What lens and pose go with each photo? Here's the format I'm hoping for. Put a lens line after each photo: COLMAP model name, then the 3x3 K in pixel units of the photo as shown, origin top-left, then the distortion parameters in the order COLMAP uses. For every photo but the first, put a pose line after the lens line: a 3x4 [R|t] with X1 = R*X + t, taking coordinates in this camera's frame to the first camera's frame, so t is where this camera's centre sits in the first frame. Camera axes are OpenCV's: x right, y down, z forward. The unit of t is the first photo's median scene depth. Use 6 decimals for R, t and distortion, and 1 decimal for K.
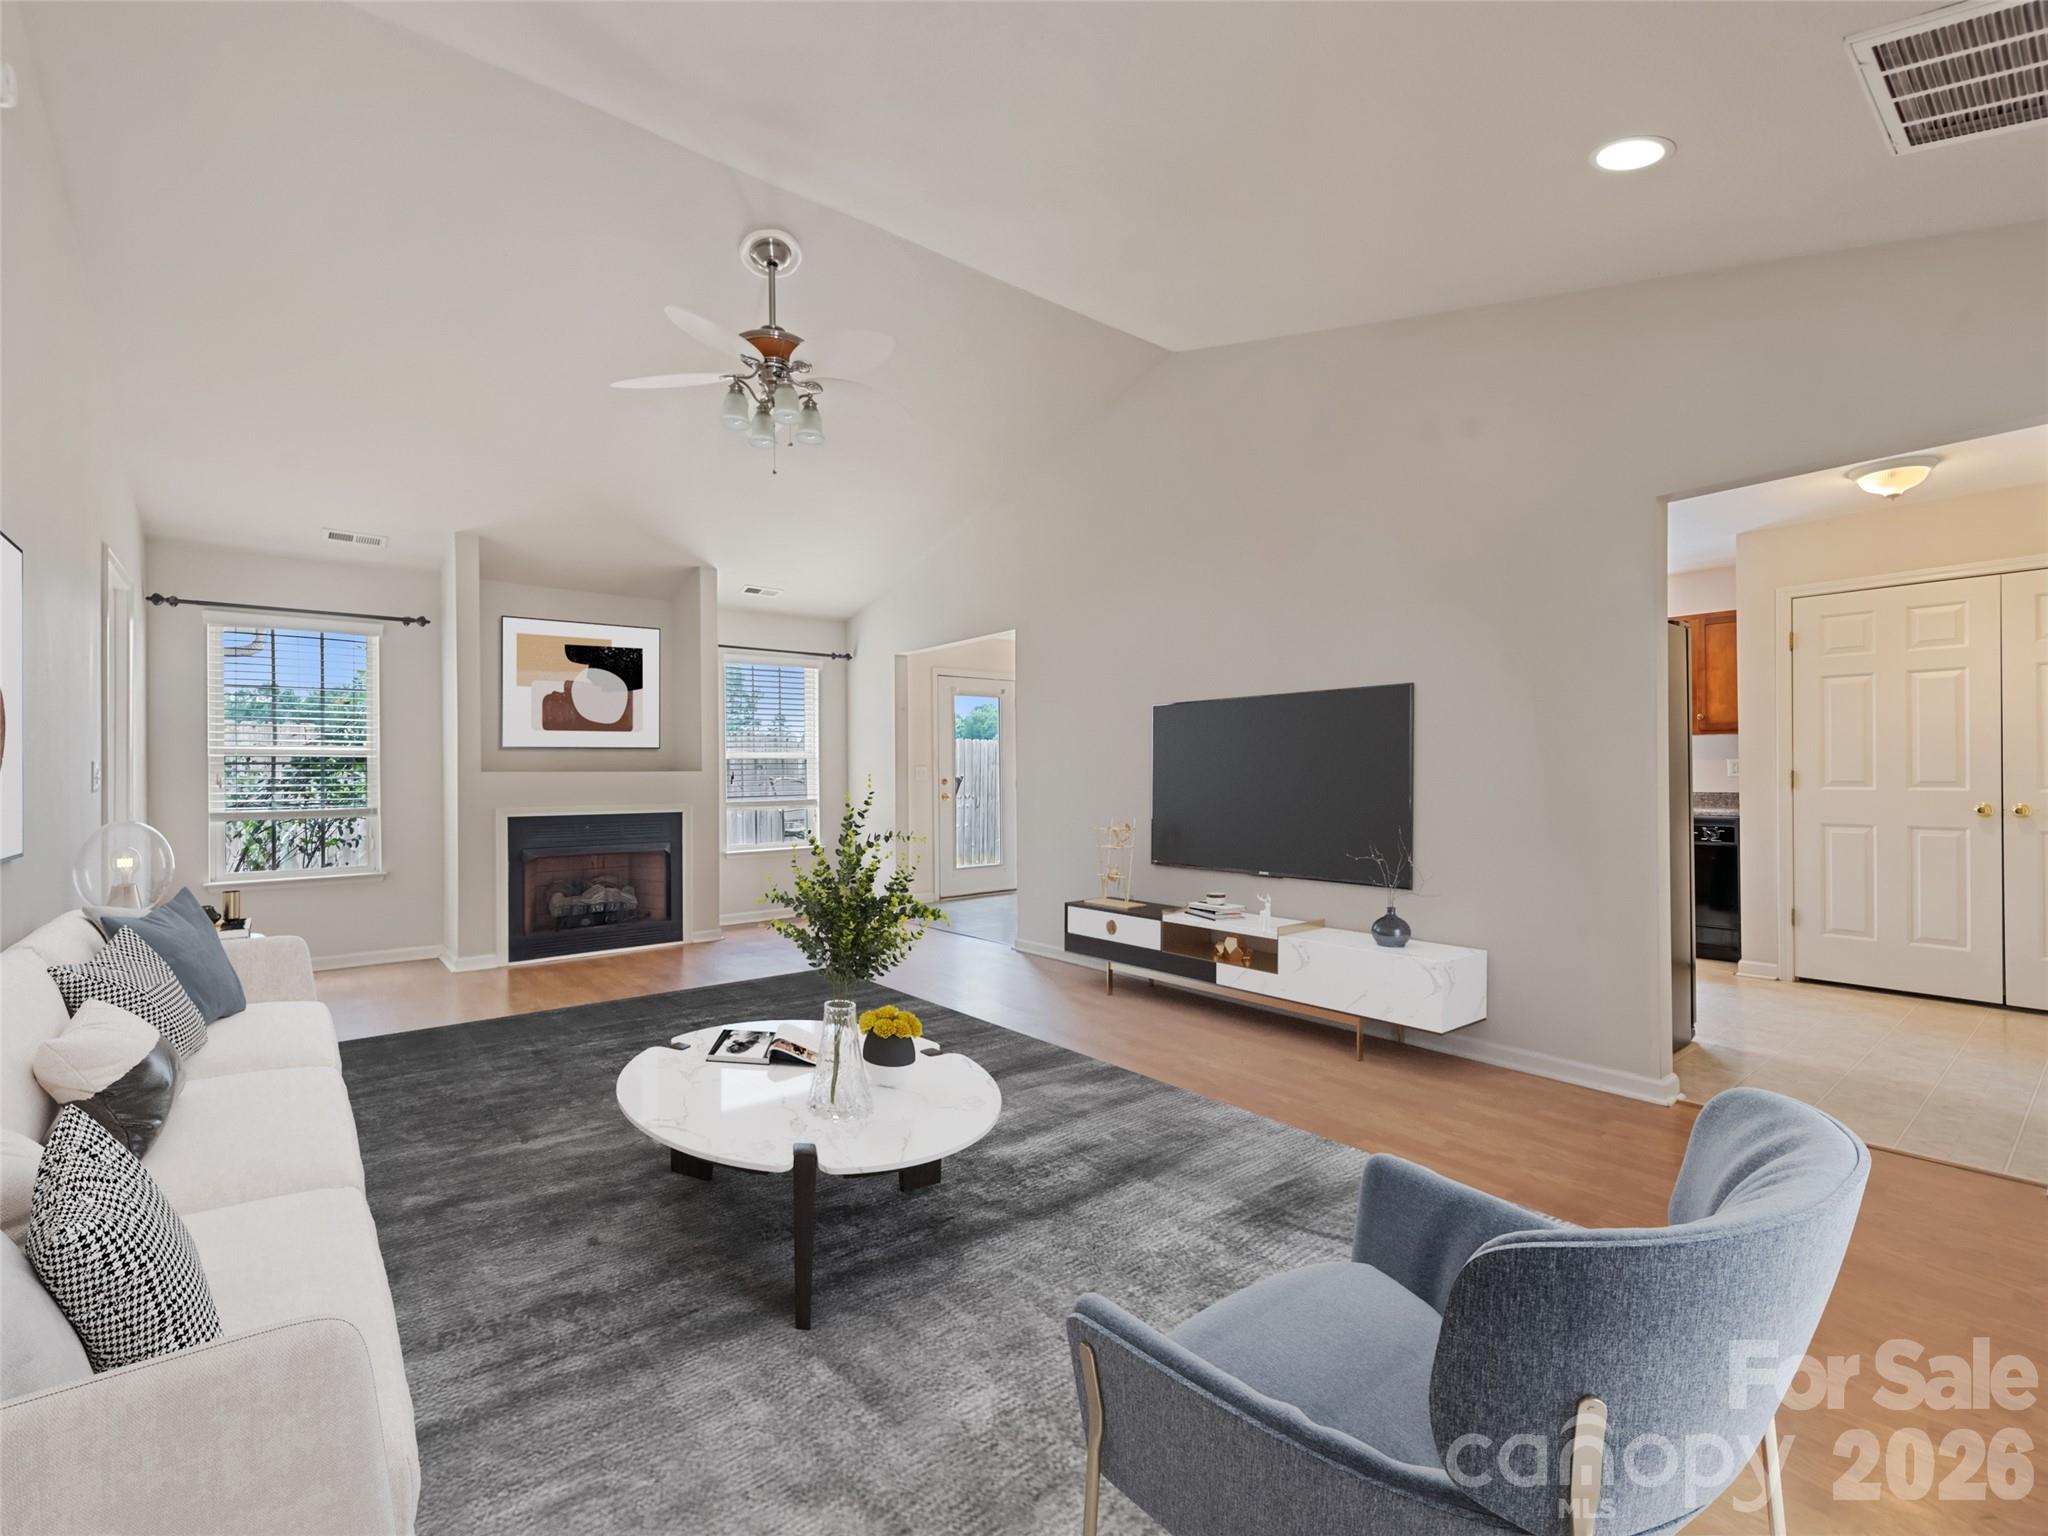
lens RADIAL K [[932.1, 0, 1018.9], [0, 932.1, 762.9], [0, 0, 1]] dist [0.012377, -0.003242]
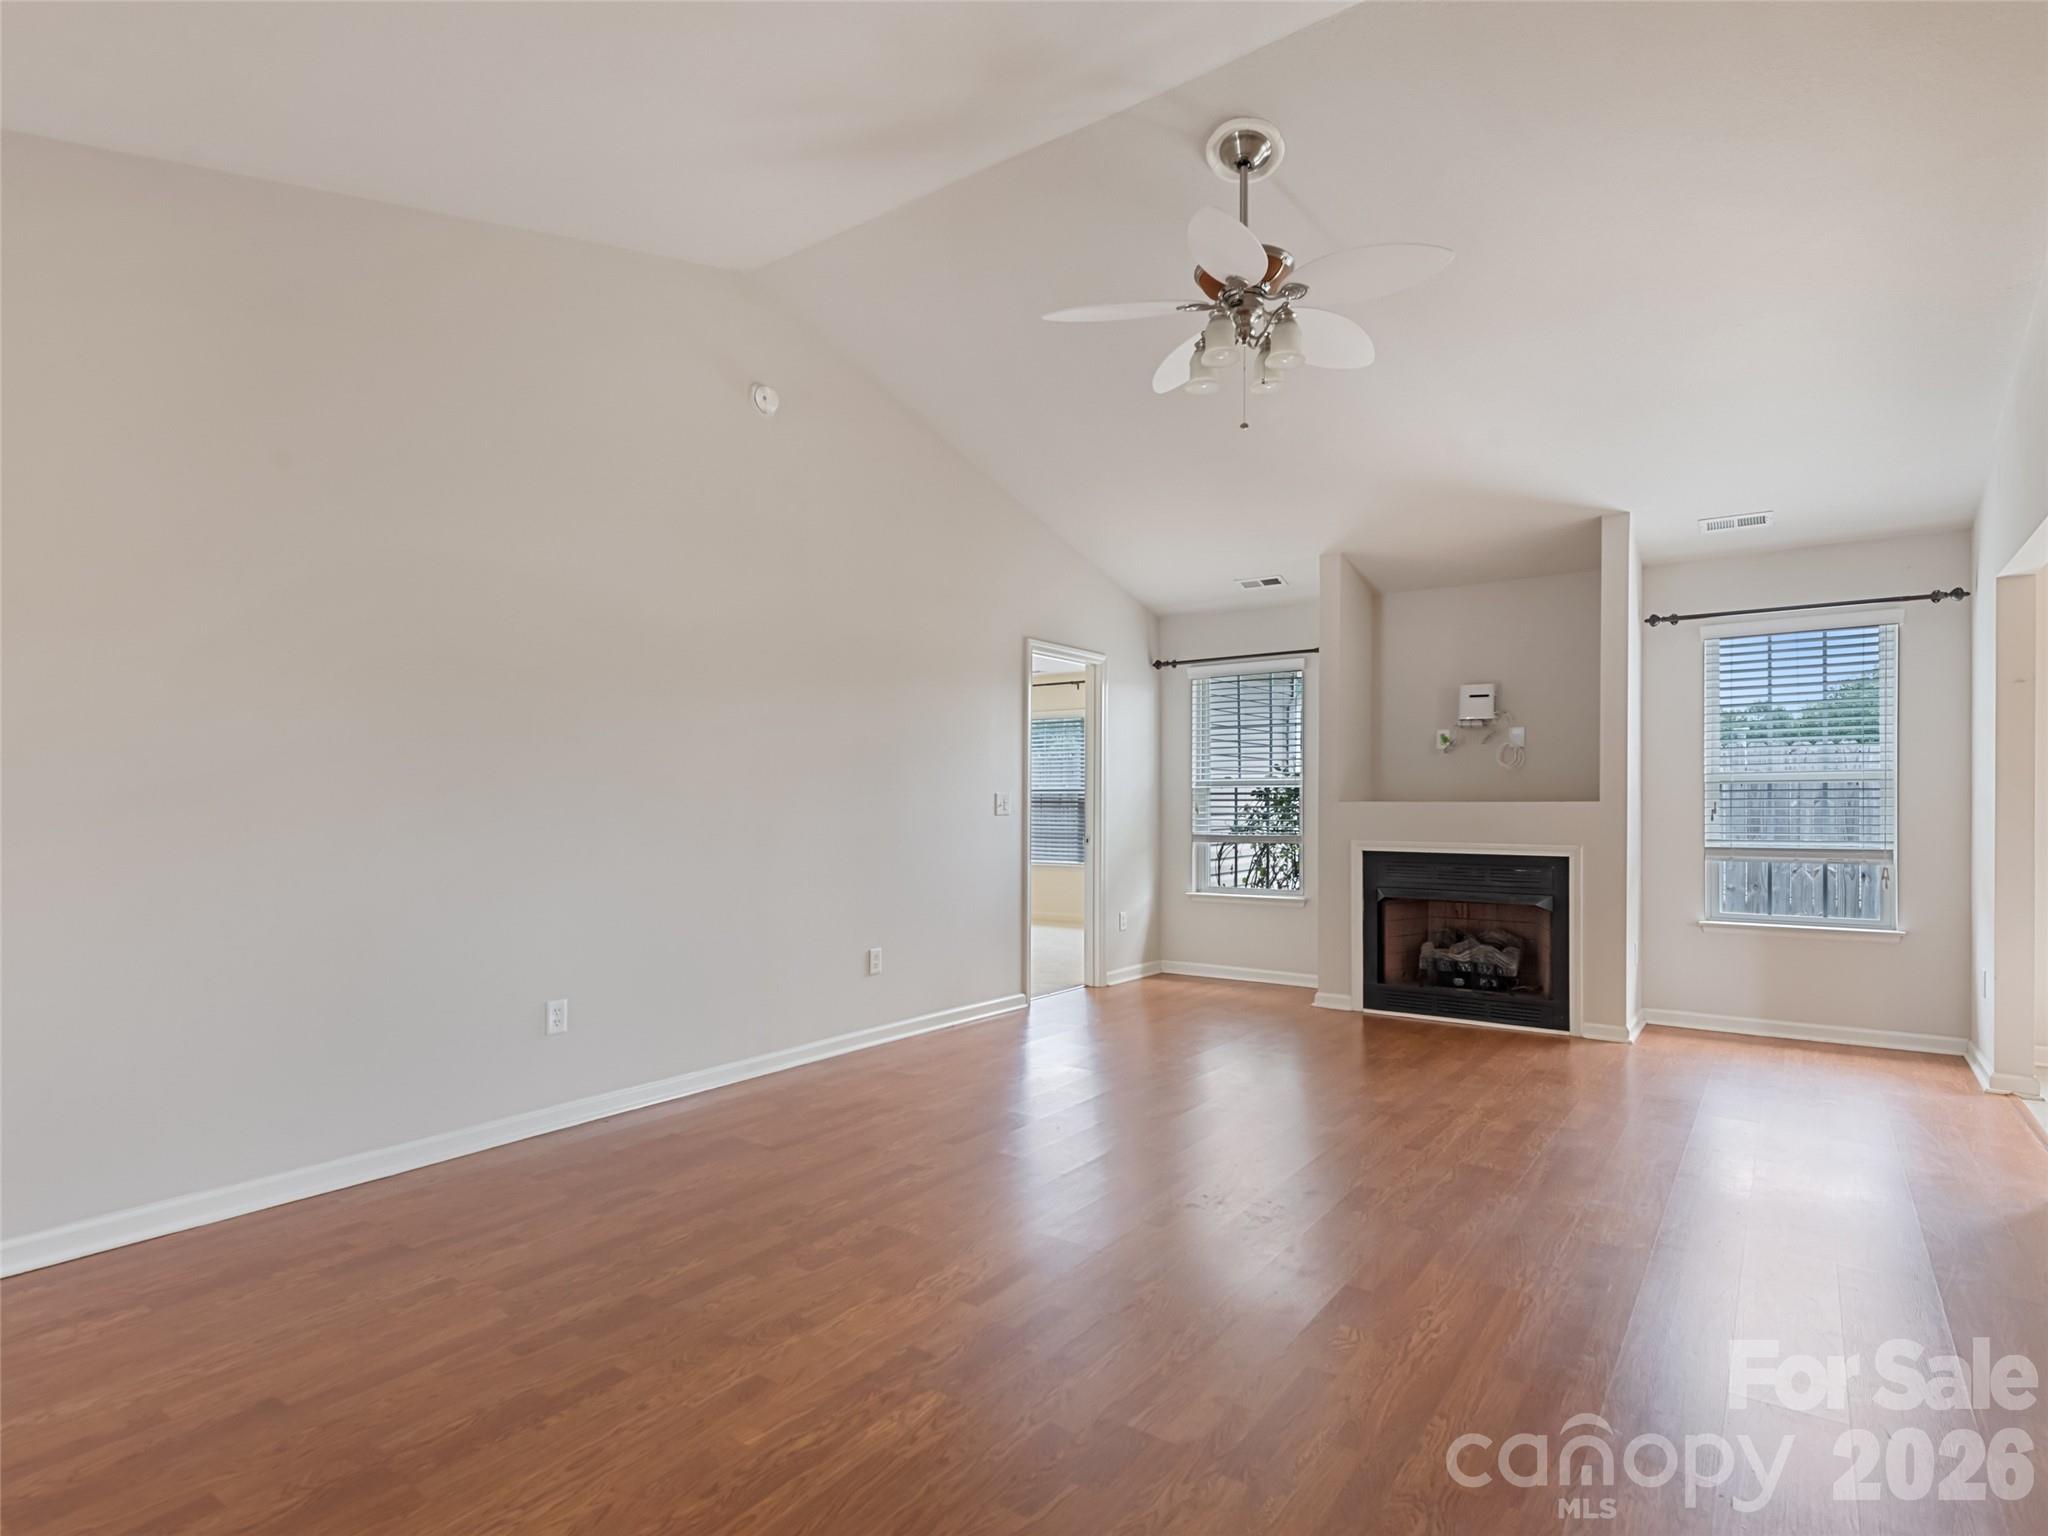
lens RADIAL K [[1096.1, 0, 1027.6], [0, 1096.1, 804.0], [0, 0, 1]] dist [0.020359, -0.000274]
pose [[0.253333, 0.010942, -0.967317, 0.416879], [0.009381, 0.999861, 0.013766, -0.006477], [0.967334, -0.012562, 0.253195, 0.407544]]
